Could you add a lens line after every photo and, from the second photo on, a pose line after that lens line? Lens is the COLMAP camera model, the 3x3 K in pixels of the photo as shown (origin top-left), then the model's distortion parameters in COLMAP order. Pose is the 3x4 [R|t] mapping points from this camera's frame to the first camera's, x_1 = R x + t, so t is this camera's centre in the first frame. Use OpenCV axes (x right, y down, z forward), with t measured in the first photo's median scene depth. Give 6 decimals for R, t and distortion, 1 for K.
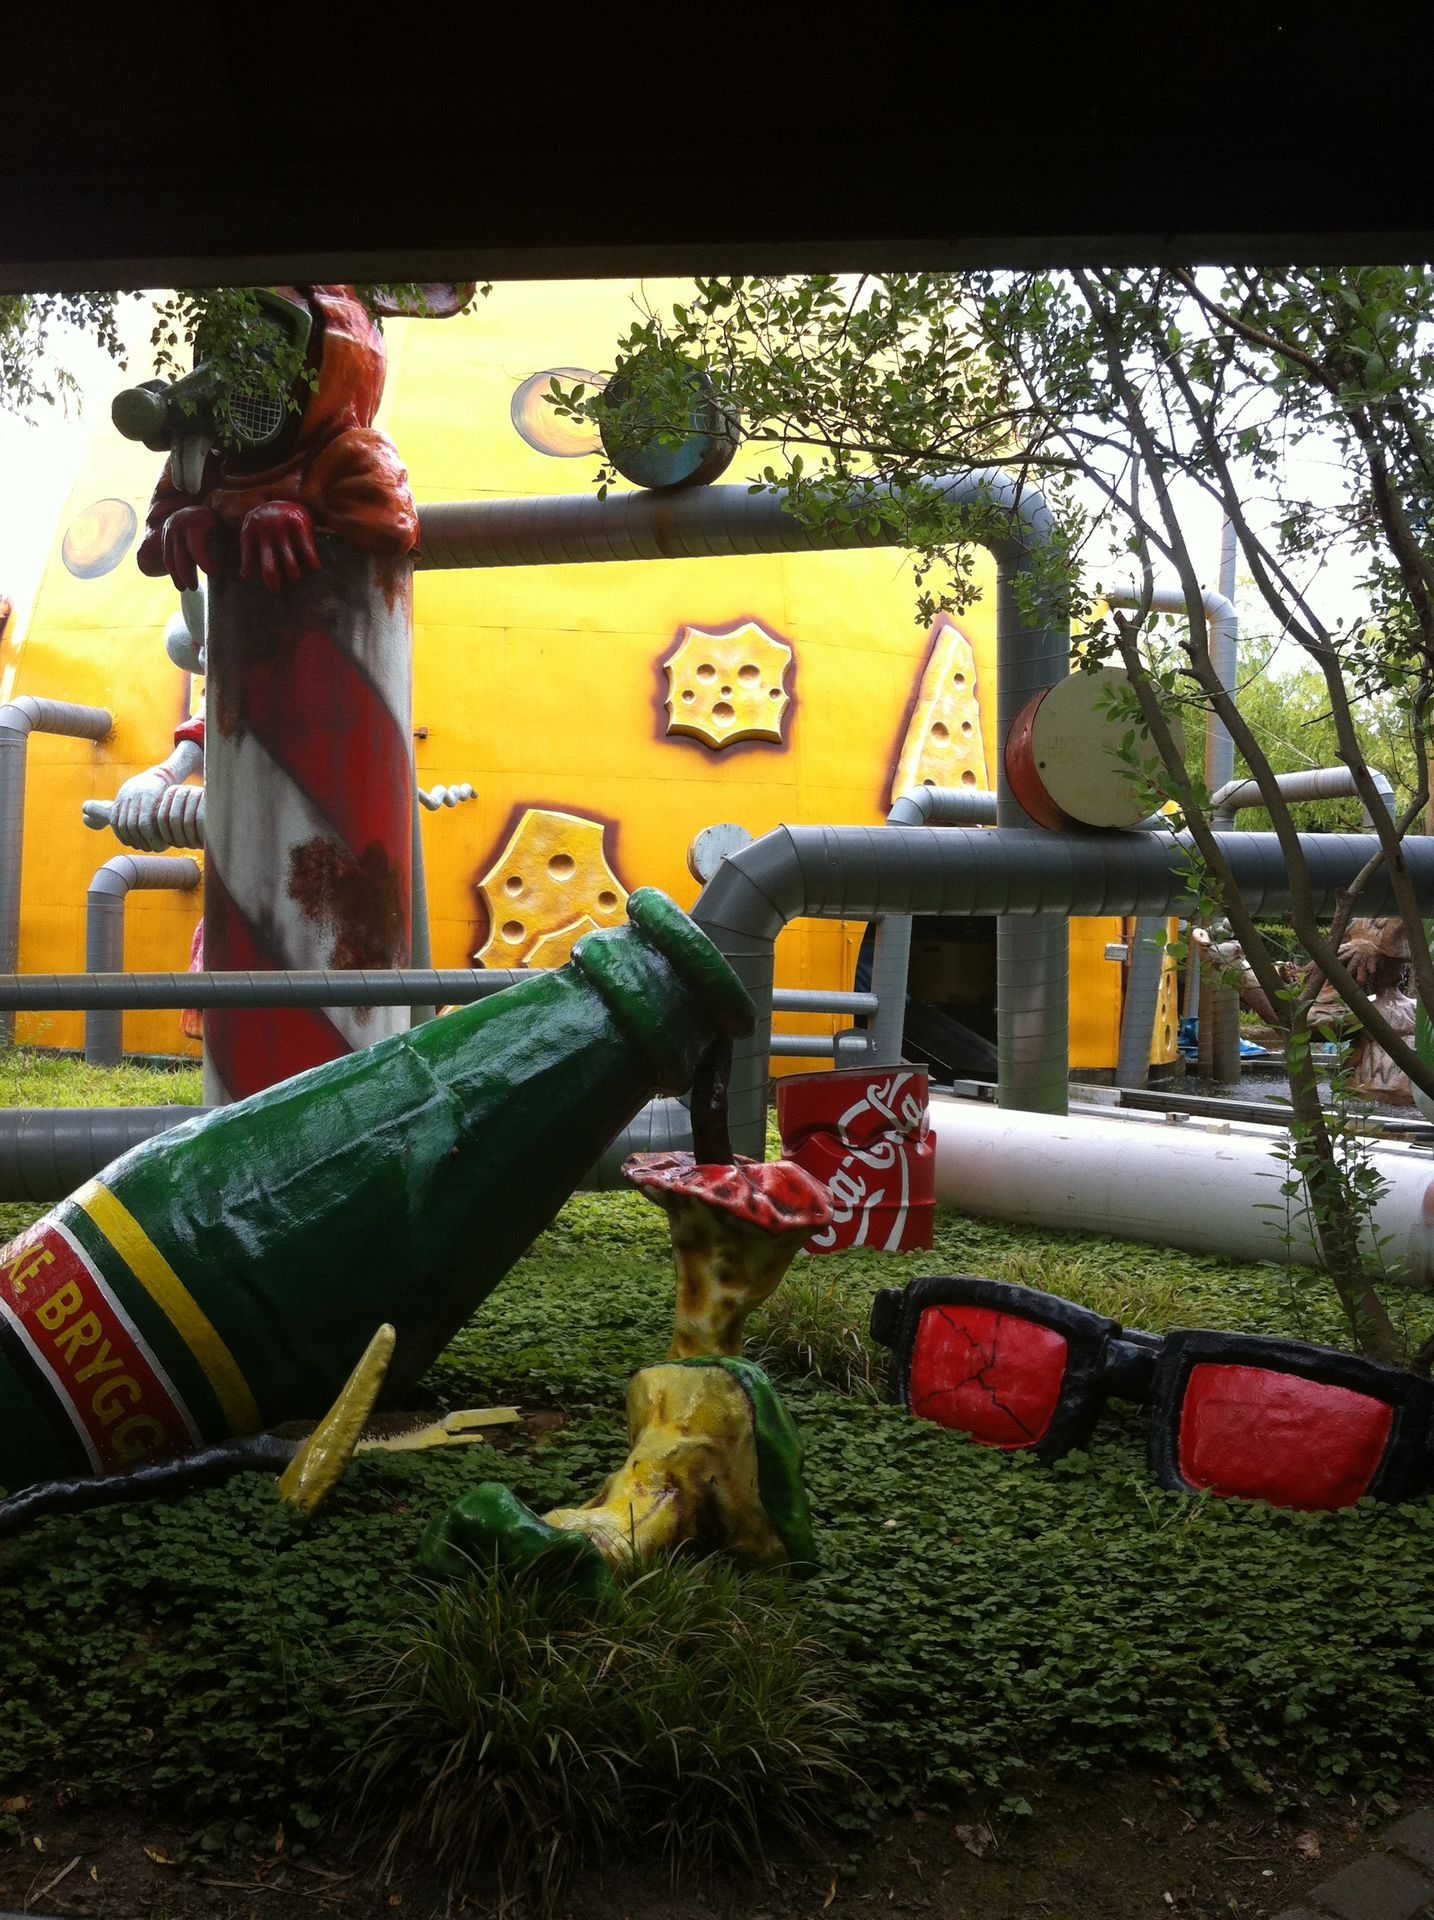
lens RADIAL K [[1793.9, 0, 713.3], [0, 1793.9, 962.8], [0, 0, 1]] dist [0.013530, -0.119810]
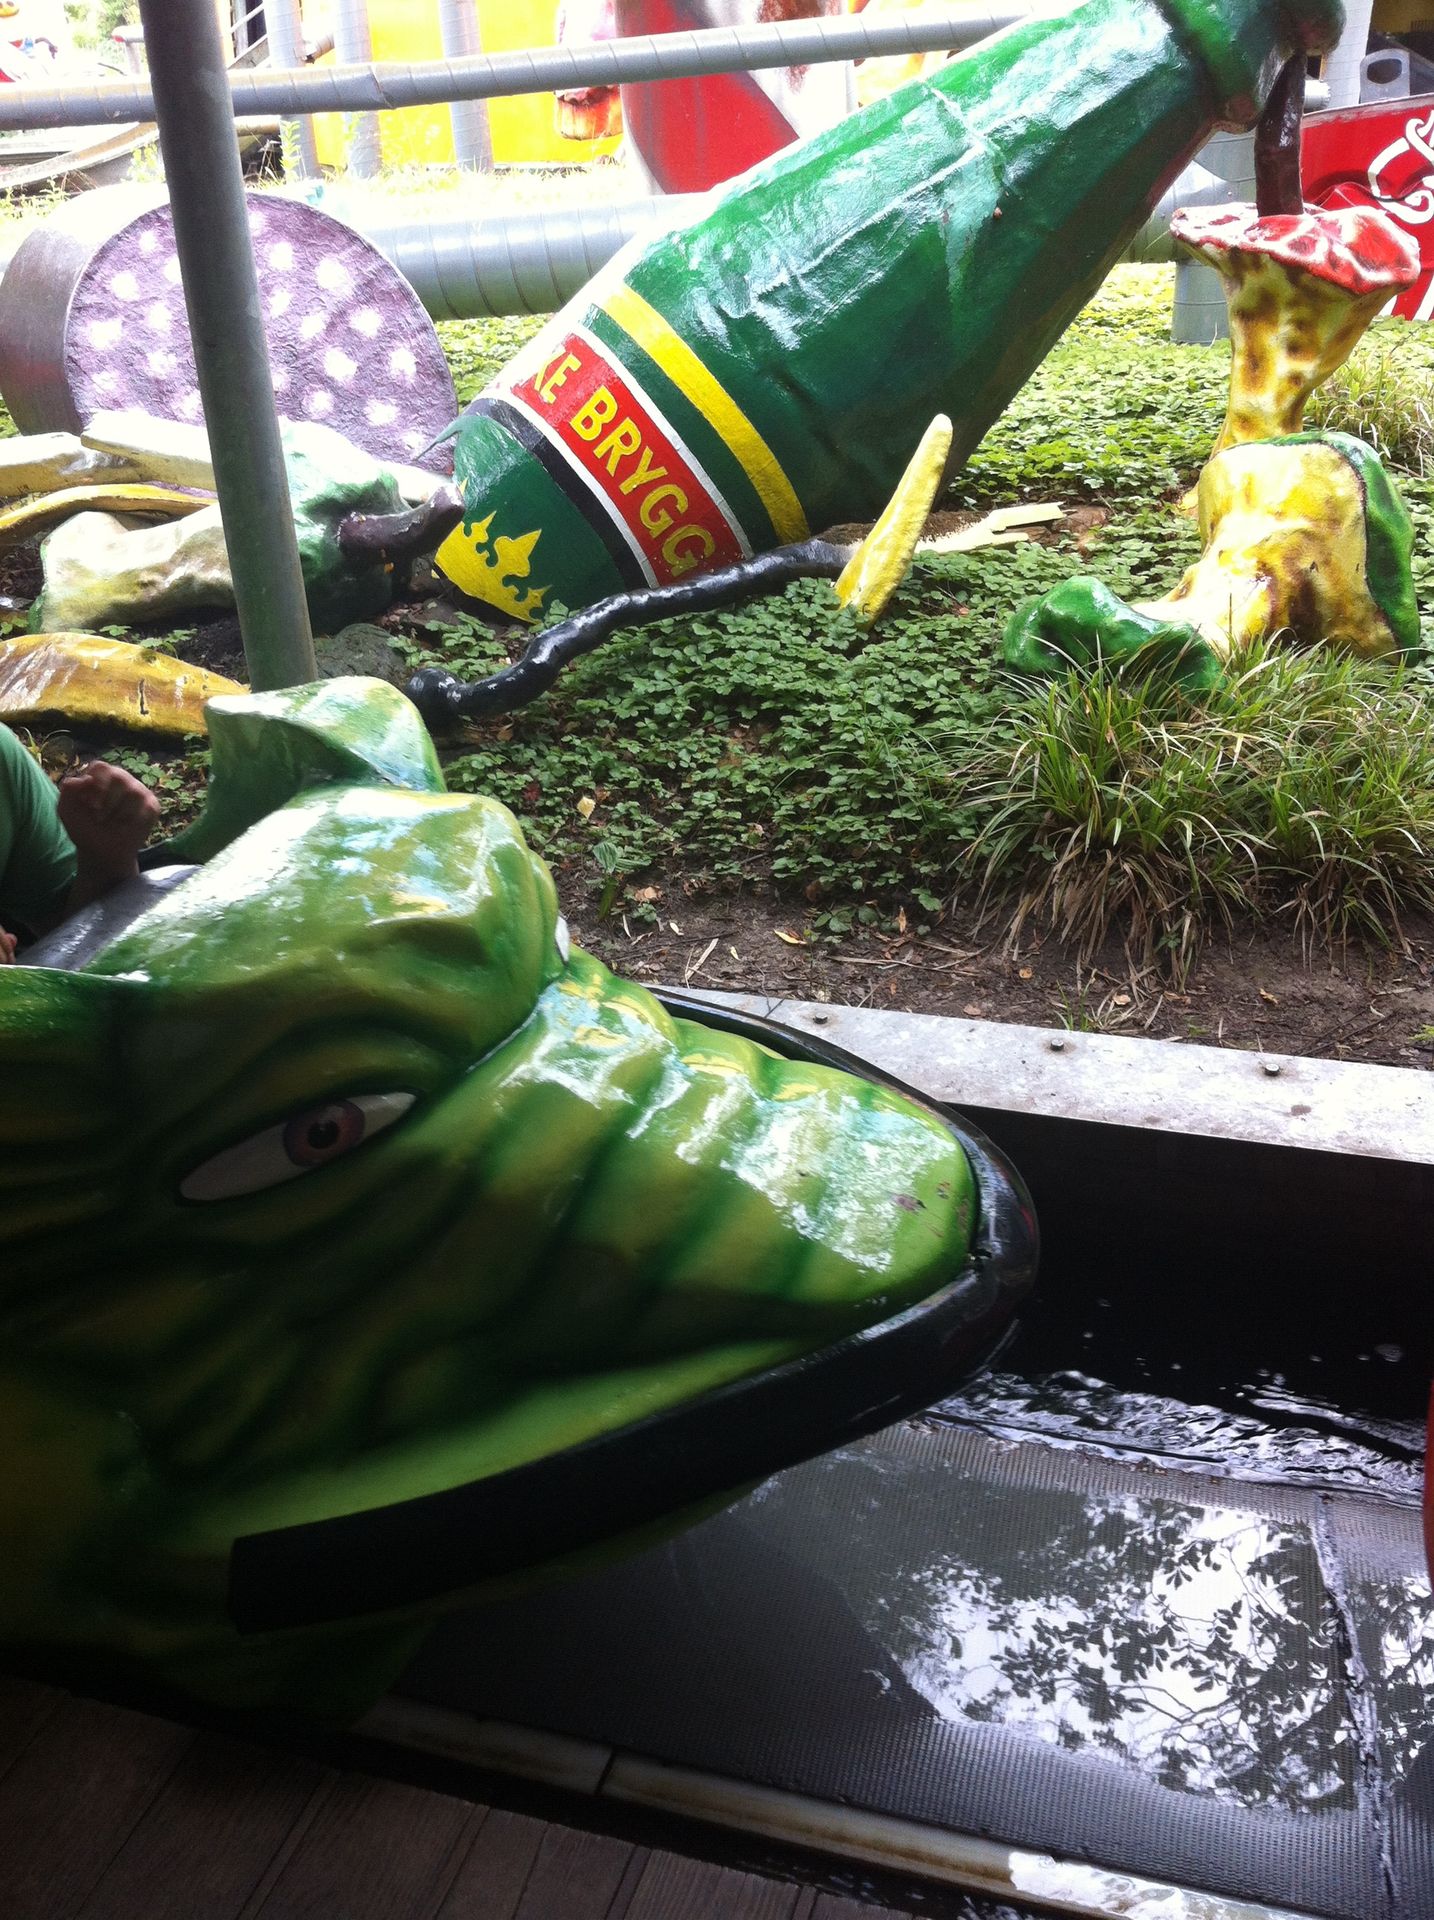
lens RADIAL K [[1793.9, 0, 713.3], [0, 1793.9, 962.8], [0, 0, 1]] dist [0.013530, -0.119810]
pose [[0.983615, 0.001622, -0.180274, -0.136149], [0.081296, 0.888526, 0.451566, 0.026358], [0.160910, -0.458823, 0.873836, 0.046277]]
